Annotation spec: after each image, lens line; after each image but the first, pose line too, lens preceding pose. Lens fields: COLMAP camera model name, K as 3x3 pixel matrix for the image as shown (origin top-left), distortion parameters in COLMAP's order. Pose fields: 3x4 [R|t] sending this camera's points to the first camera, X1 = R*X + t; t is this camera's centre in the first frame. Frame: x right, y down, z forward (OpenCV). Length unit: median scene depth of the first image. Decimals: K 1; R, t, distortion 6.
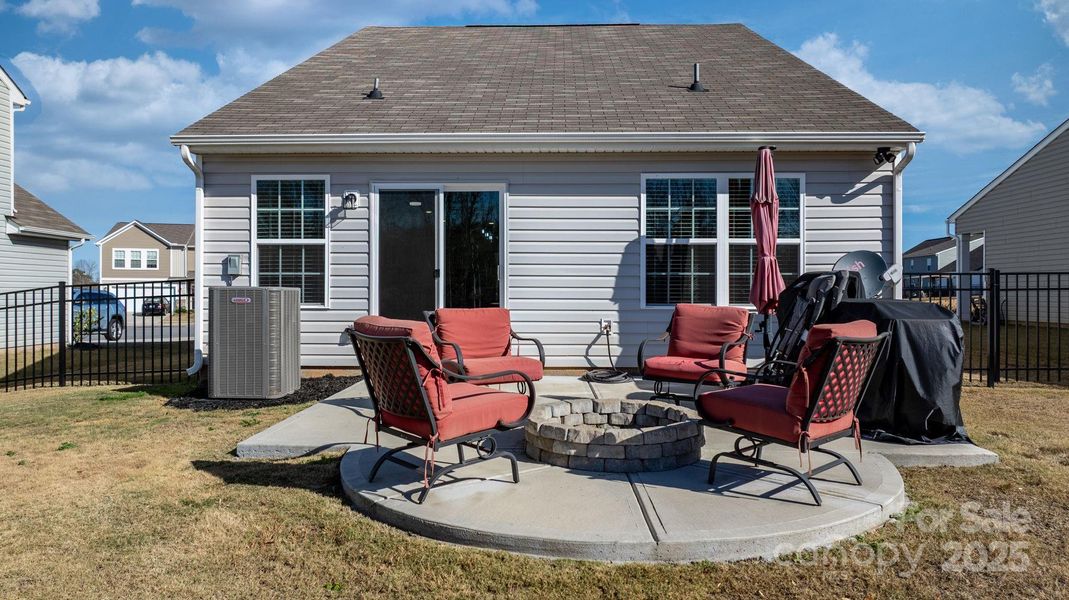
lens RADIAL K [[724.4, 0, 532.0], [0, 724.4, 294.4], [0, 0, 1]] dist [0.002421, -0.003489]
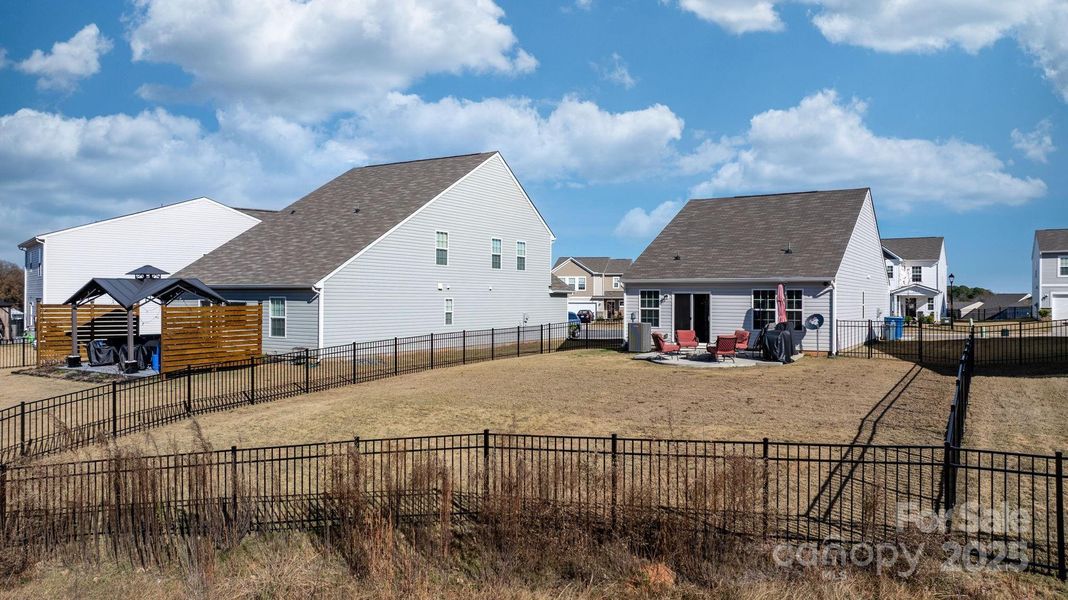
lens RADIAL K [[723.7, 0, 533.0], [0, 723.7, 299.3], [0, 0, 1]] dist [0.002421, -0.003489]
pose [[0.861979, -0.001019, -0.506944, 0.928869], [-0.000719, 0.999995, -0.003232, -0.105846], [0.506944, 0.003150, 0.861973, -2.236221]]
